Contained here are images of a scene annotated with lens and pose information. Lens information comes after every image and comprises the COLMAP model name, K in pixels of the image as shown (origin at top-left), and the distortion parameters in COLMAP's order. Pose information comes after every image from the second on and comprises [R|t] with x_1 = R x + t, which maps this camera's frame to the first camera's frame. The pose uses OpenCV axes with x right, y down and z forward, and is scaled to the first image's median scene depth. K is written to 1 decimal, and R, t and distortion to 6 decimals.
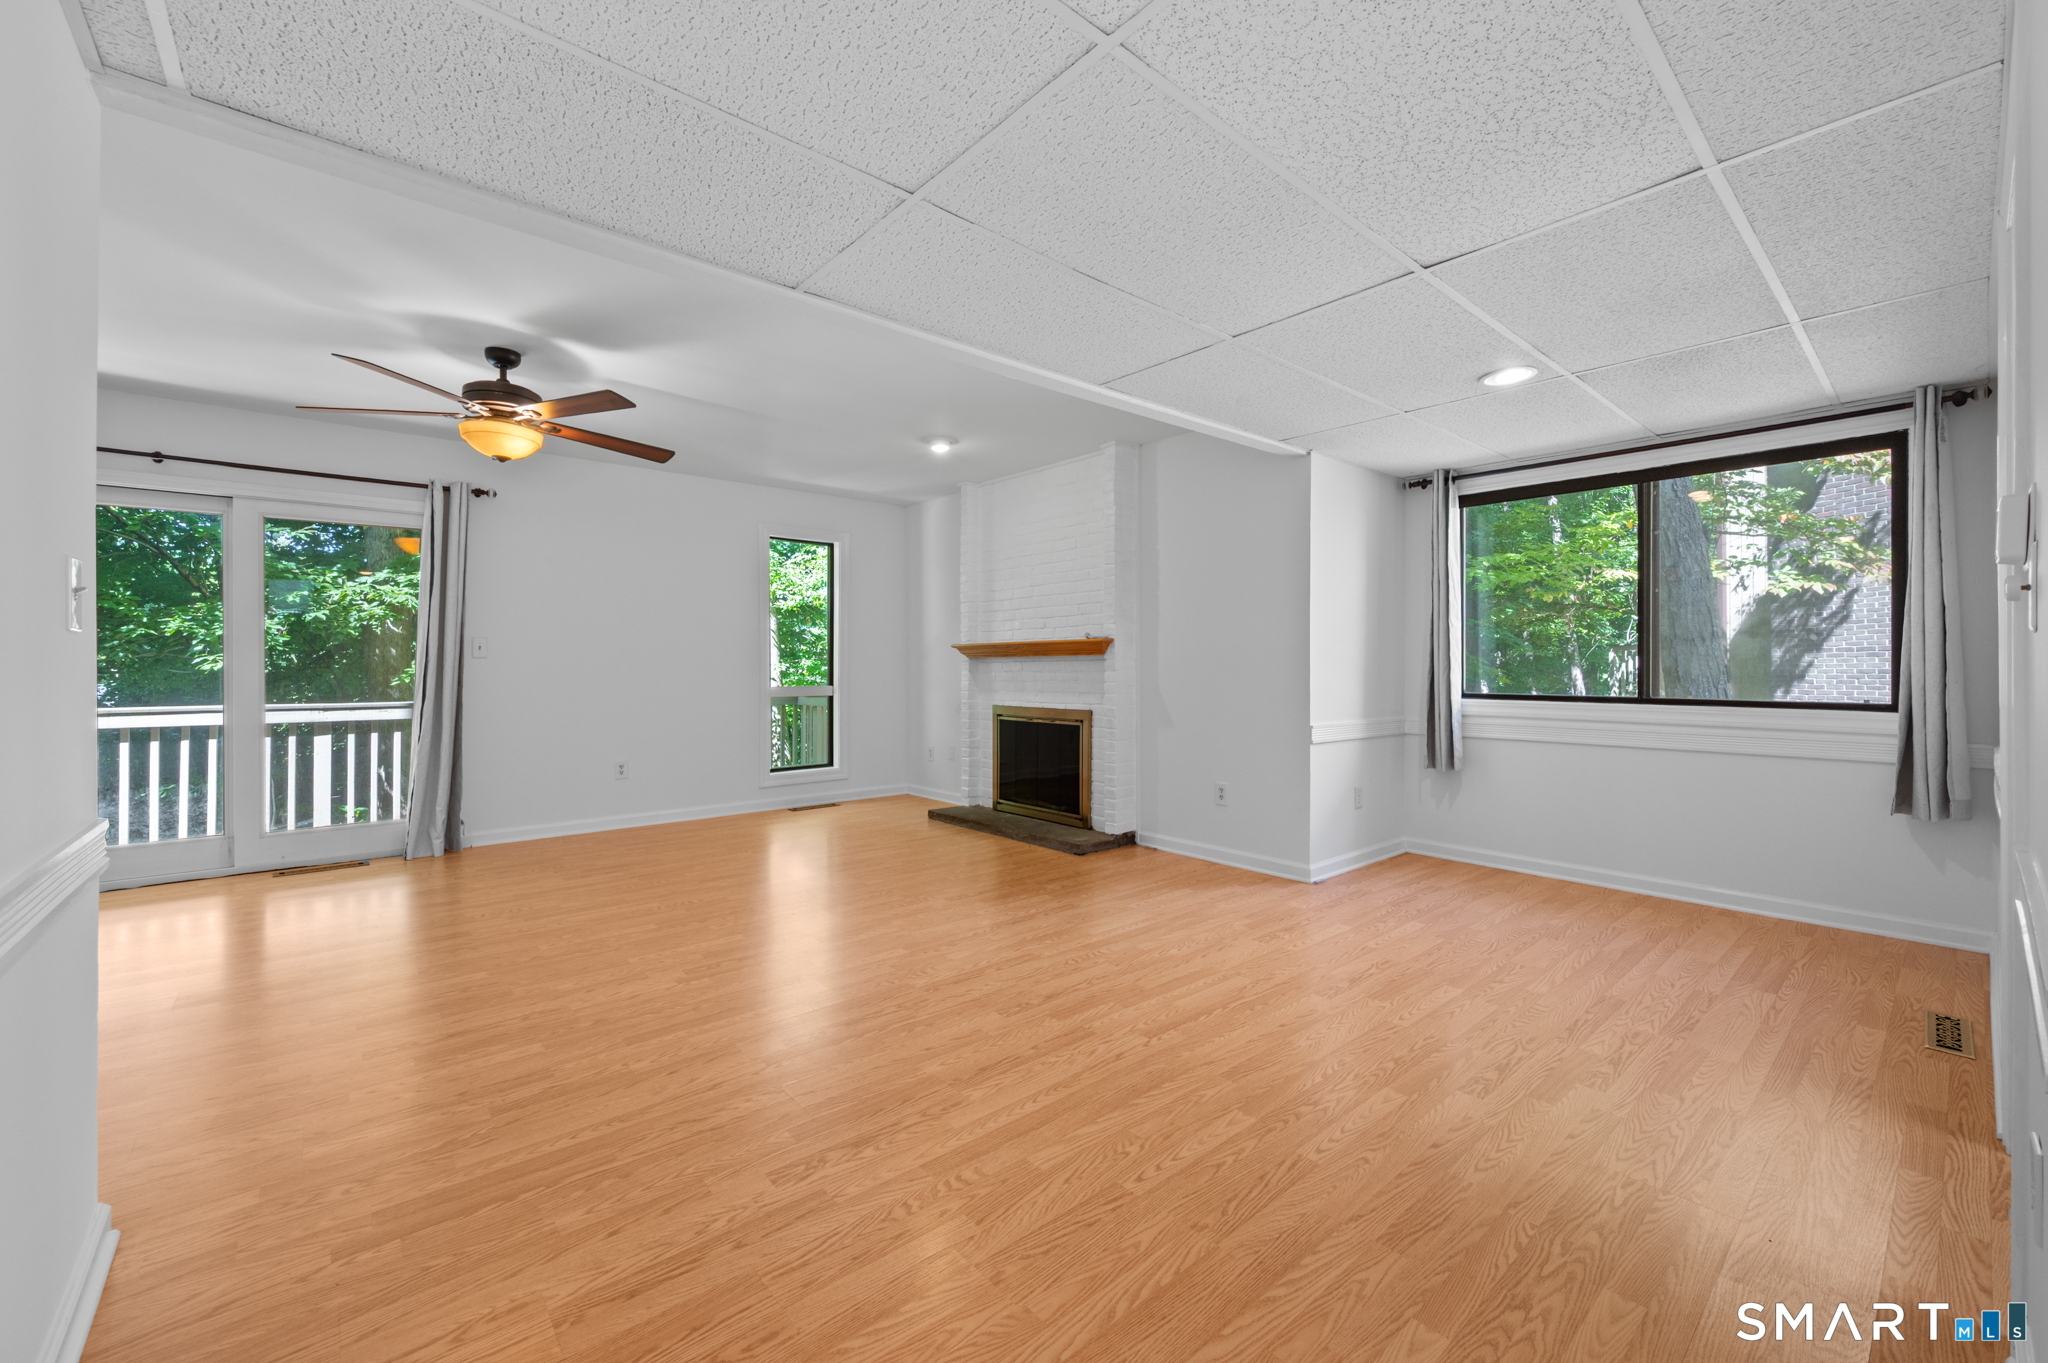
lens RADIAL K [[816.9, 0, 1029.6], [0, 816.9, 667.1], [0, 0, 1]] dist [0.003702, -0.000810]
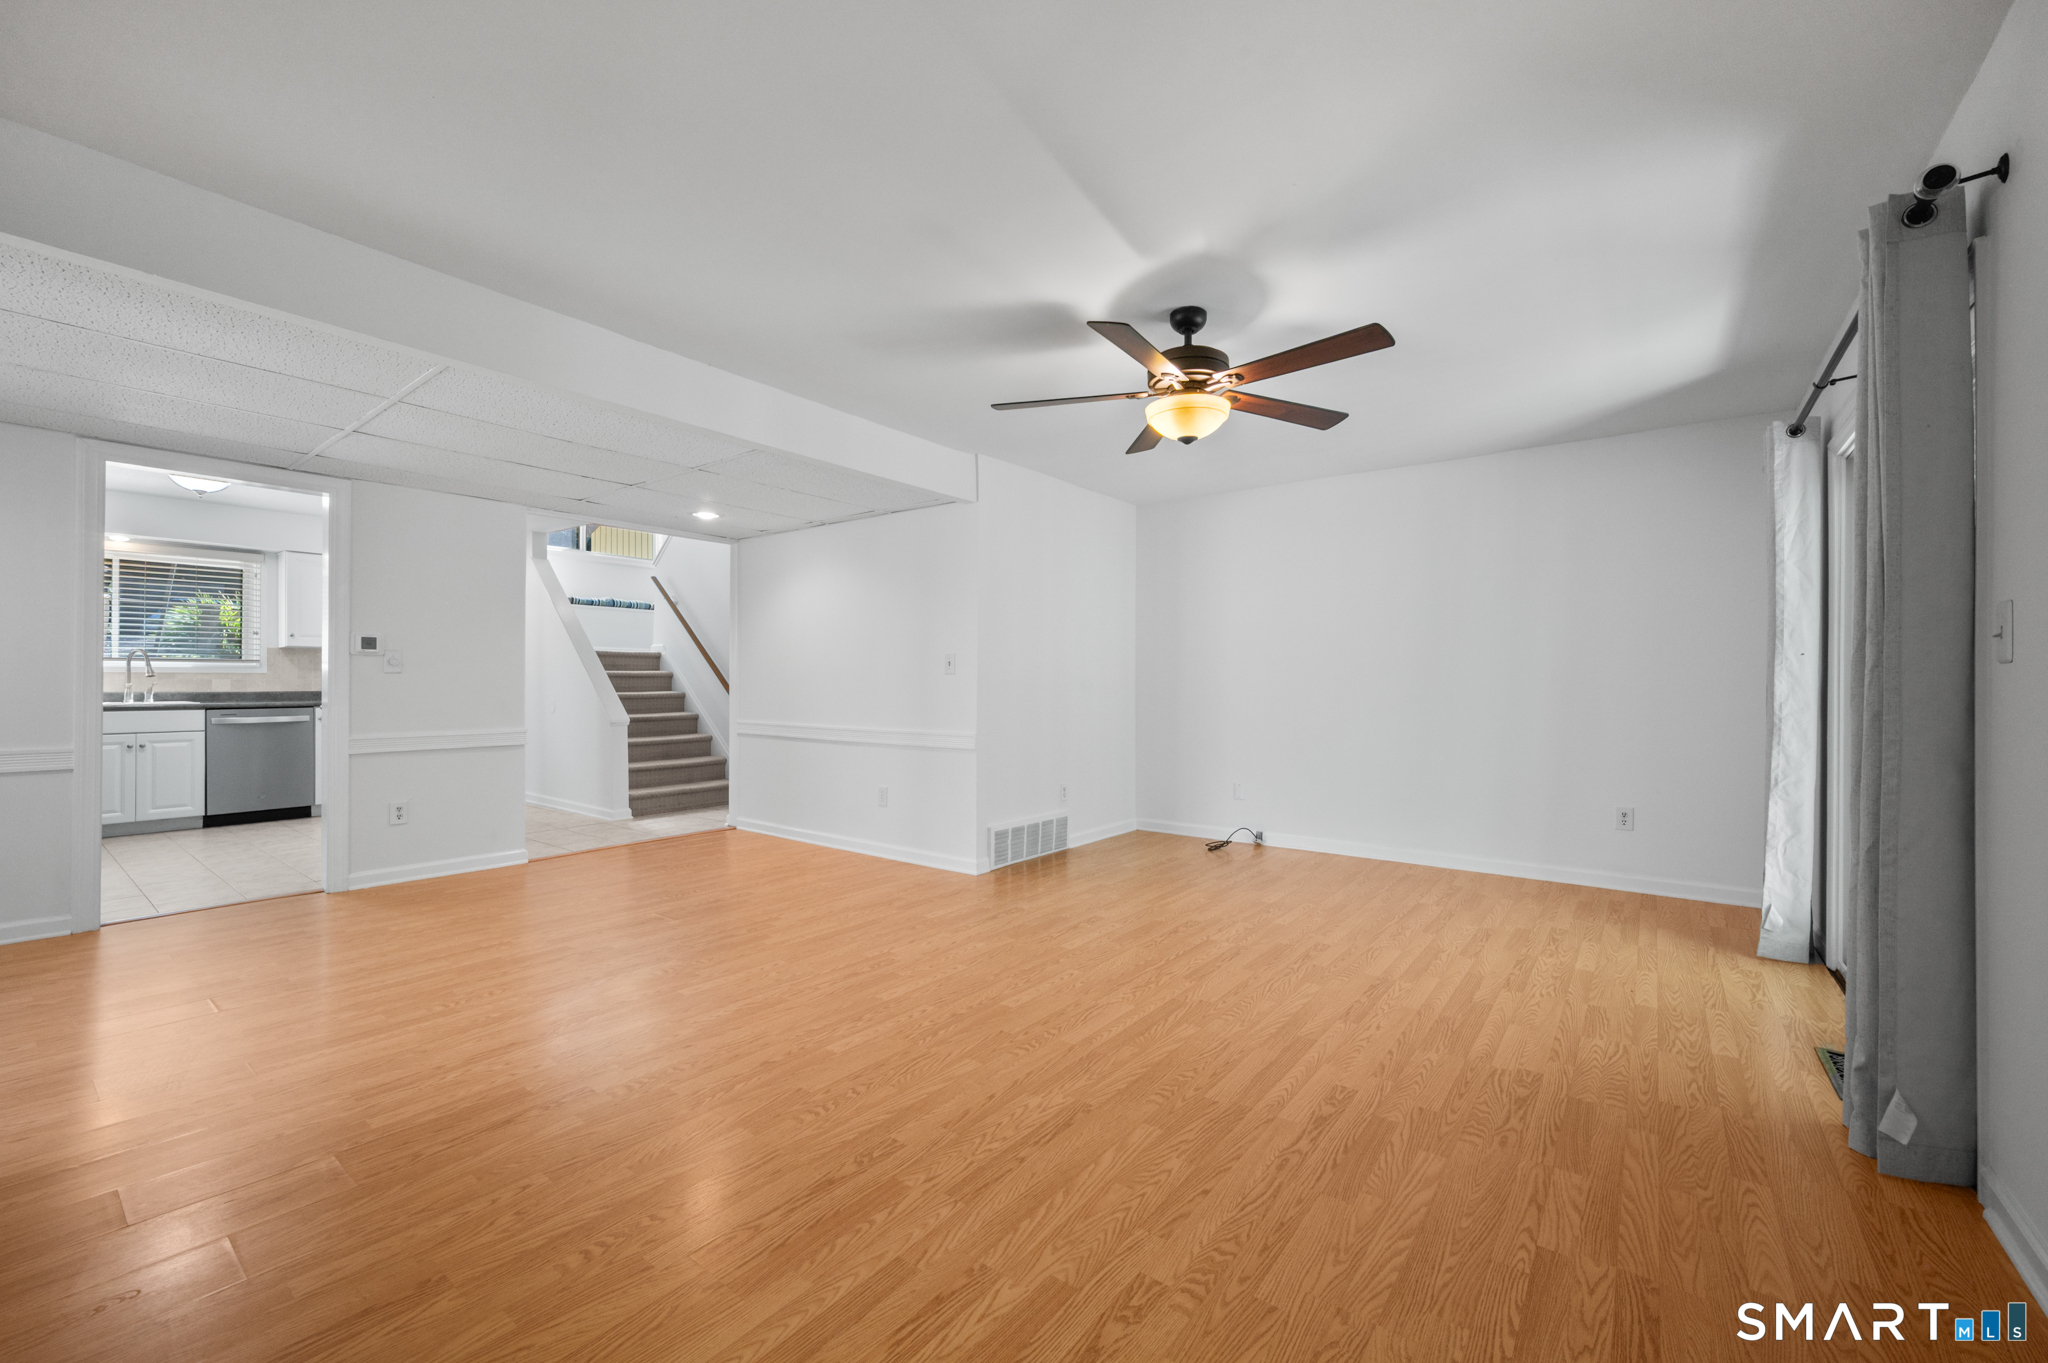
lens RADIAL K [[816.9, 0, 1027.9], [0, 816.9, 682.2], [0, 0, 1]] dist [0.003702, -0.000810]
pose [[-0.979123, -0.004278, -0.203226, -0.289115], [-0.003994, 0.999990, -0.001806, -0.001767], [0.203231, -0.000956, -0.979130, 1.655738]]
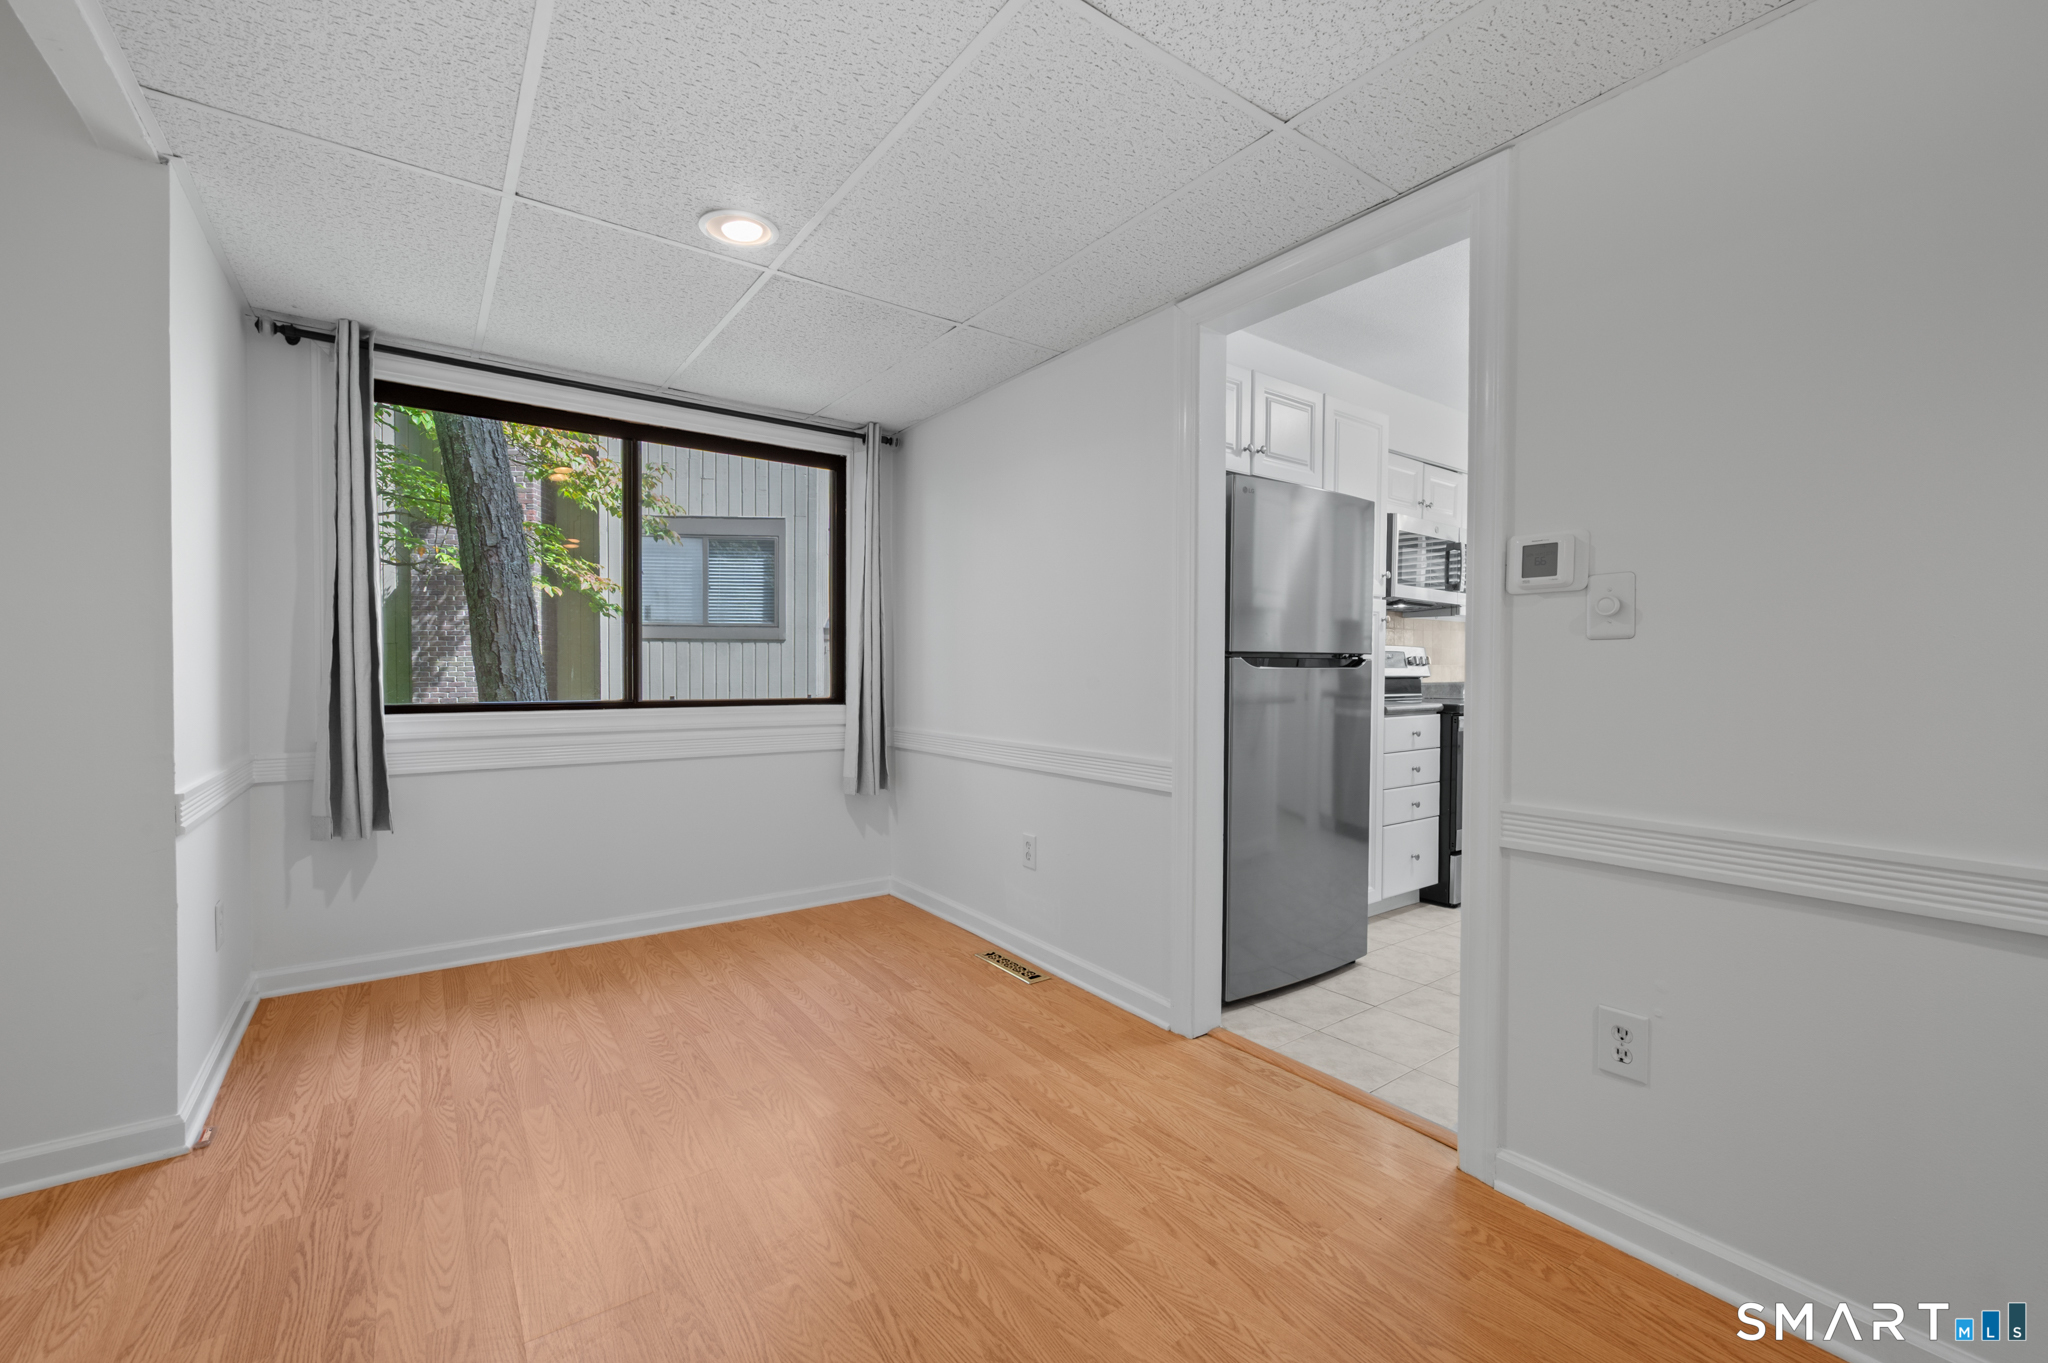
lens RADIAL K [[816.9, 0, 1053.5], [0, 816.9, 695.3], [0, 0, 1]] dist [0.003702, -0.000810]
pose [[0.055079, -0.025397, 0.998159, -0.055910], [-0.010004, 0.999612, 0.025986, 0.006837], [-0.998432, -0.011417, 0.054804, 0.565494]]
